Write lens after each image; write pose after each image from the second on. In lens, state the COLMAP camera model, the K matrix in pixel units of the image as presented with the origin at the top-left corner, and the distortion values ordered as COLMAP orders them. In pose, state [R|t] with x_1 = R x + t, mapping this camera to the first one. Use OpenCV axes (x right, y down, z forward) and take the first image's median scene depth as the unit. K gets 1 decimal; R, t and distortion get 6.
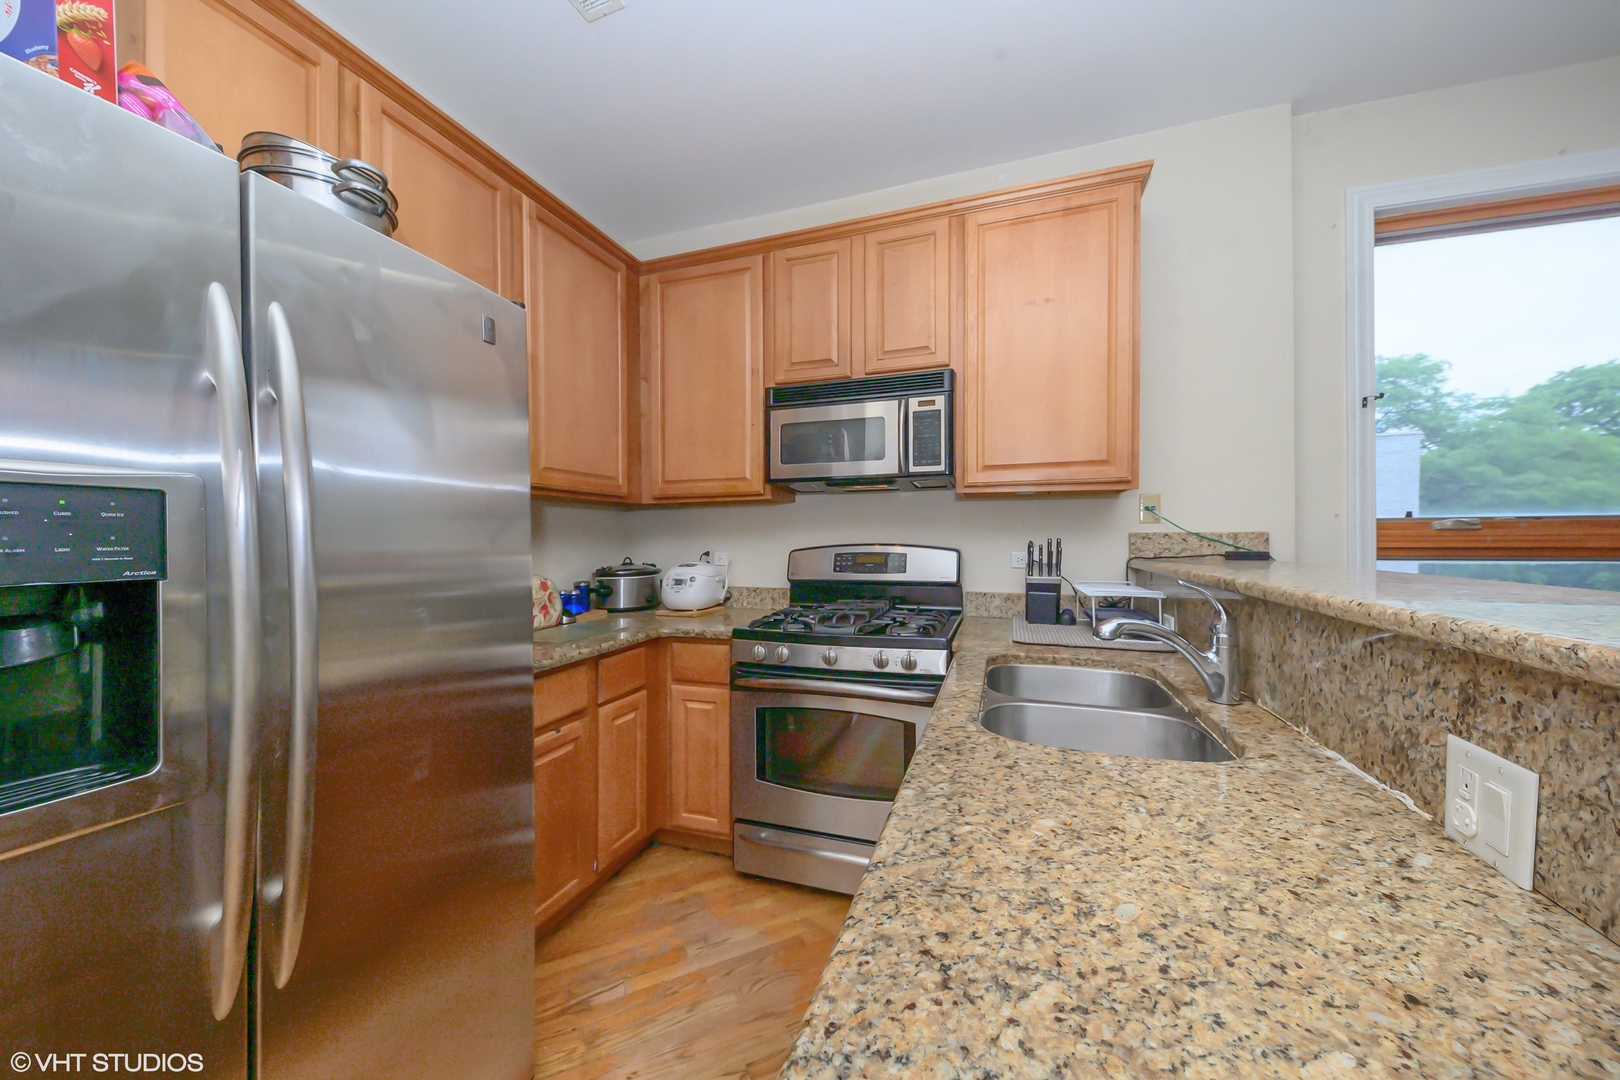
lens RADIAL K [[574.0, 0, 806.7], [0, 574.0, 547.3], [0, 0, 1]] dist [0.000460, -0.004961]
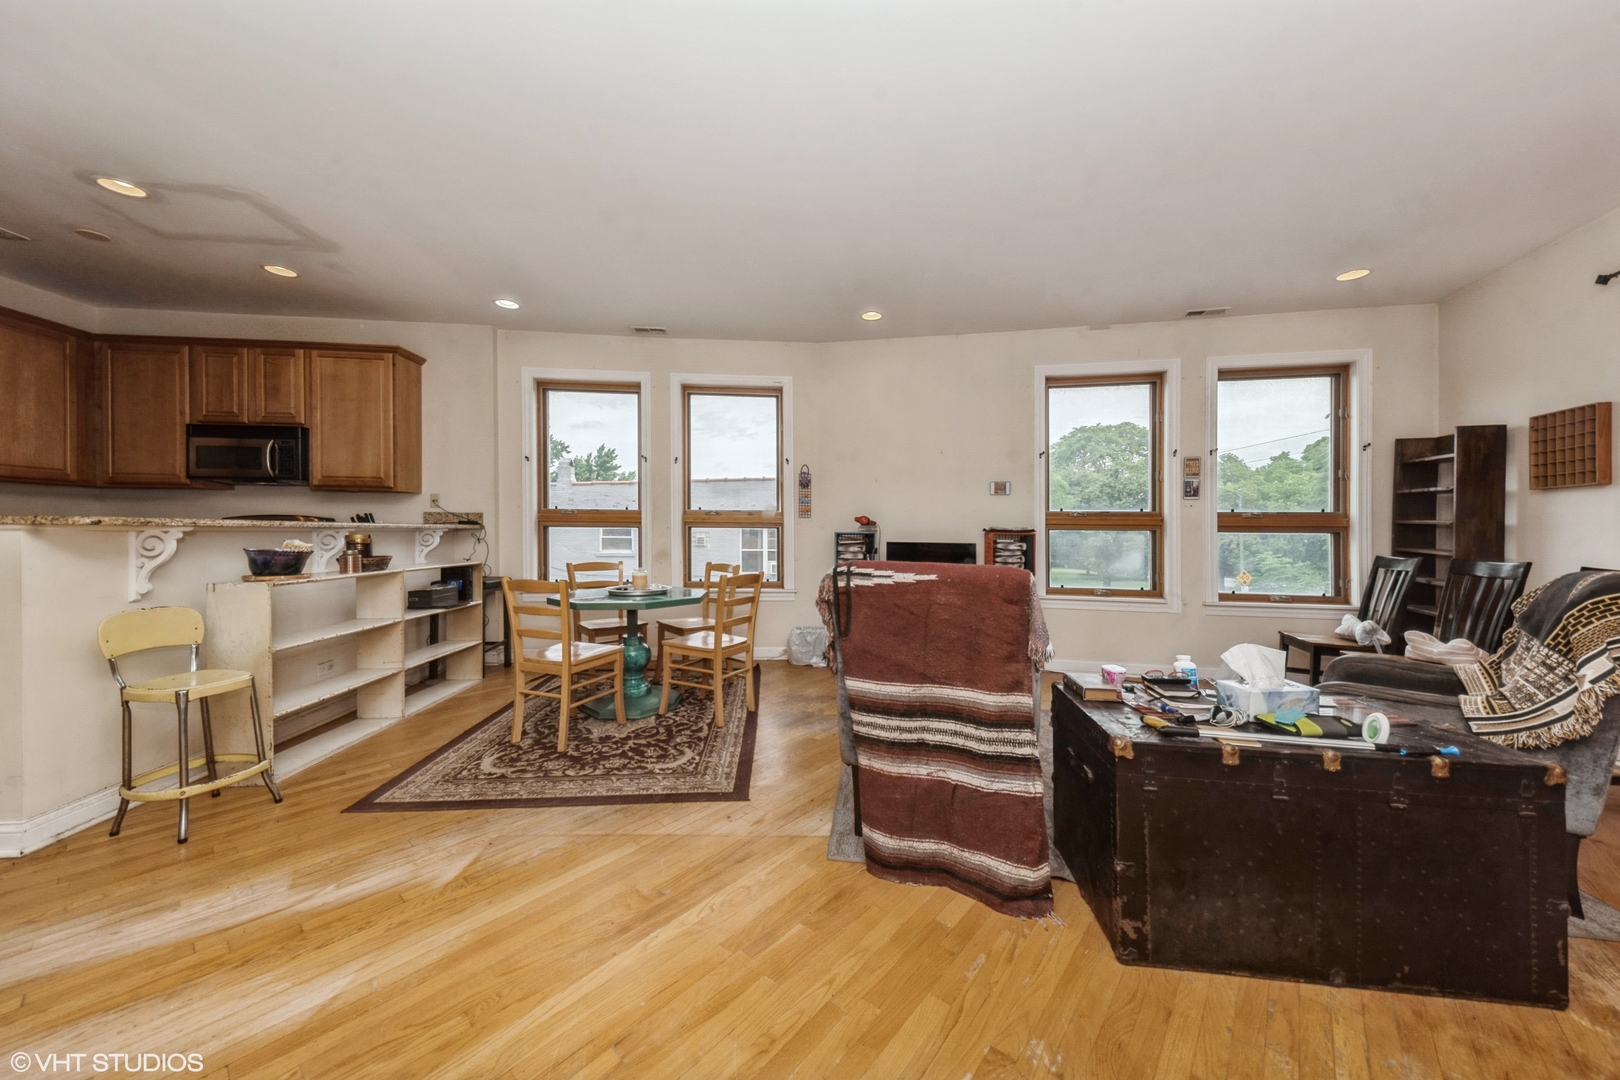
lens RADIAL K [[565.1, 0, 824.6], [0, 565.1, 543.9], [0, 0, 1]] dist [0.033275, -0.008388]
pose [[0.914216, 0.005457, 0.405190, 1.064973], [-0.006698, 0.999976, 0.001646, 0.079635], [-0.405171, -0.004219, 0.914231, -1.520644]]
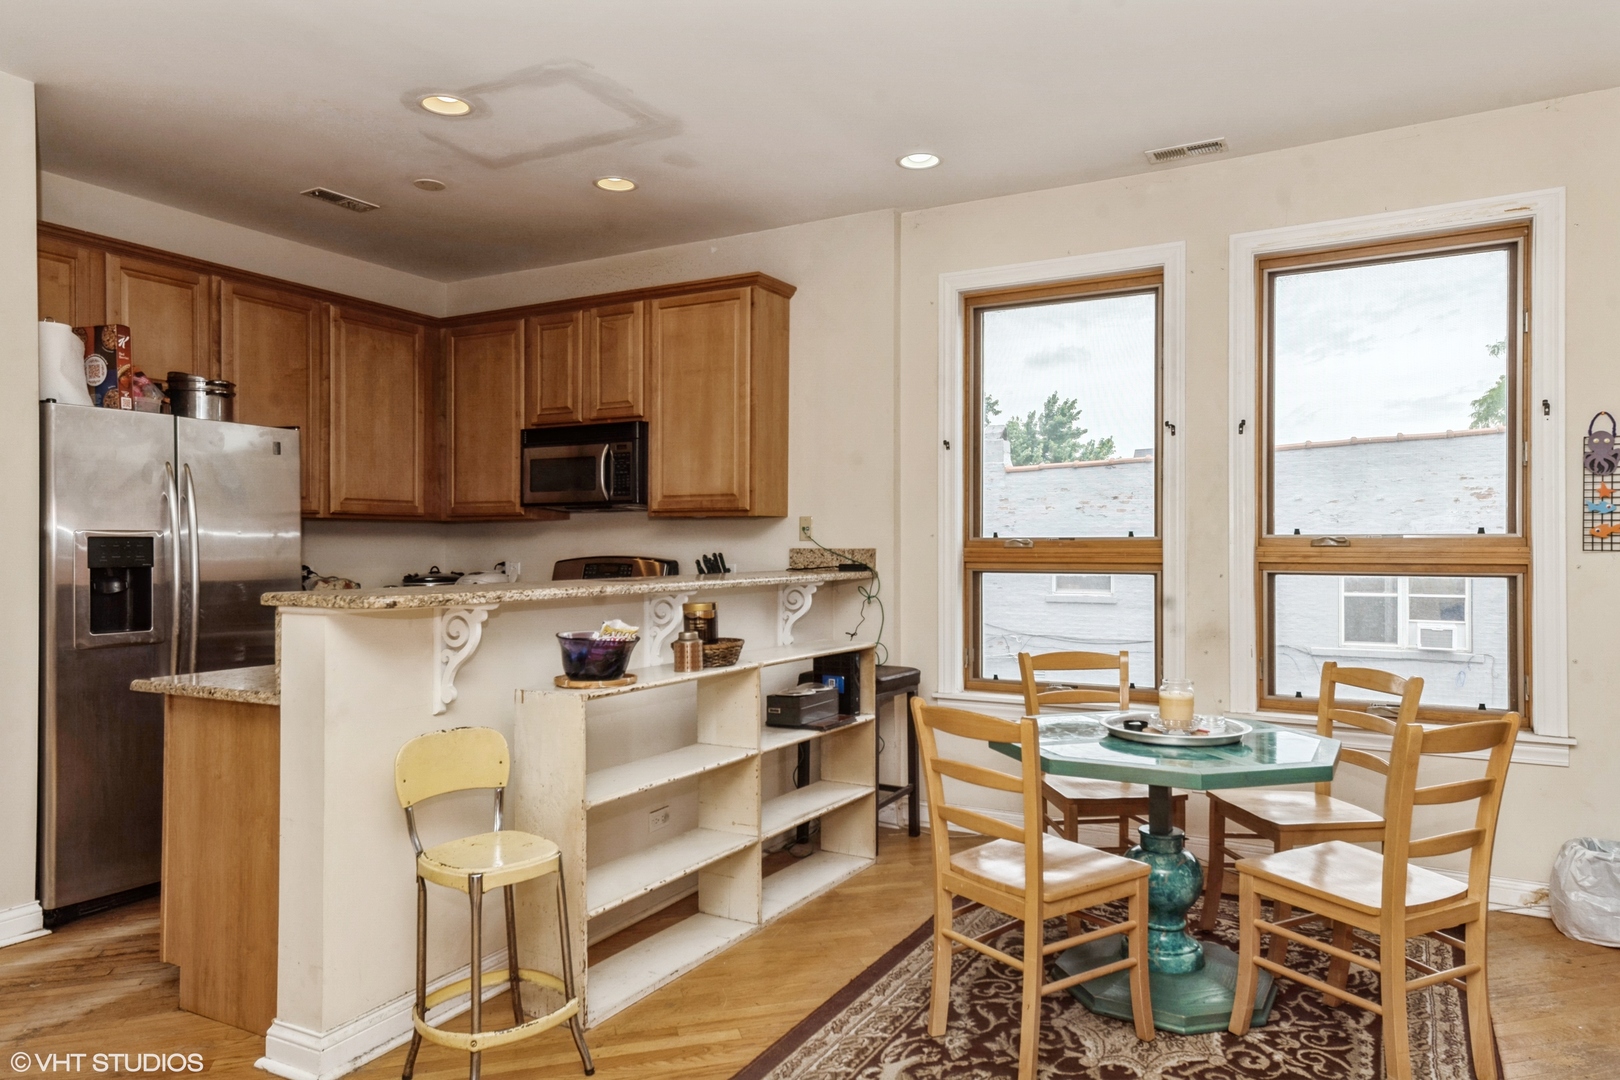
lens RADIAL K [[1056.5, 0, 813.6], [0, 1056.5, 559.7], [0, 0, 1]] dist [0.030168, -0.000473]
pose [[0.984836, 0.008049, -0.173302, 1.013236], [-0.008465, 0.999963, -0.001664, 0.002269], [0.173282, 0.003106, 0.984867, -1.221254]]
